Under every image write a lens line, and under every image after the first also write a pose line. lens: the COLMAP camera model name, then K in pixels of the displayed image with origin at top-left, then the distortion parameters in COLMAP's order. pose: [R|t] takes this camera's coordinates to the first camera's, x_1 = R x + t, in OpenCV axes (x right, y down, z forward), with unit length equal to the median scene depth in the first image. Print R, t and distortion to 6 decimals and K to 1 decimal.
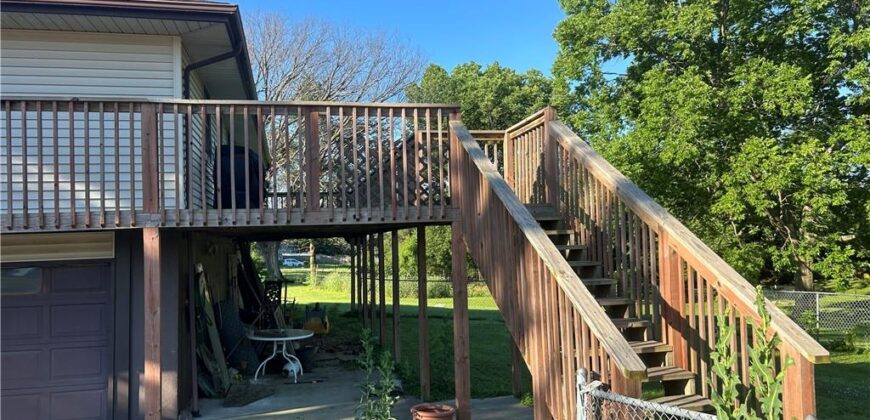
lens RADIAL K [[624.0, 0, 433.8], [0, 624.0, 214.5], [0, 0, 1]] dist [-0.001873, -0.003179]
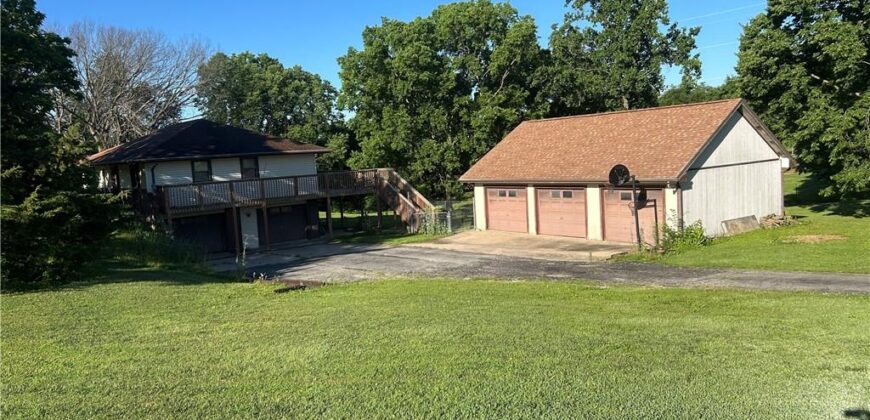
lens RADIAL K [[638.7, 0, 435.0], [0, 638.7, 210.0], [0, 0, 1]] dist [0.003234, -0.004258]
pose [[0.883671, -0.062607, 0.463903, -0.795314], [0.007575, 0.992798, 0.119557, -0.182180], [-0.468047, -0.102135, 0.877782, -1.548582]]
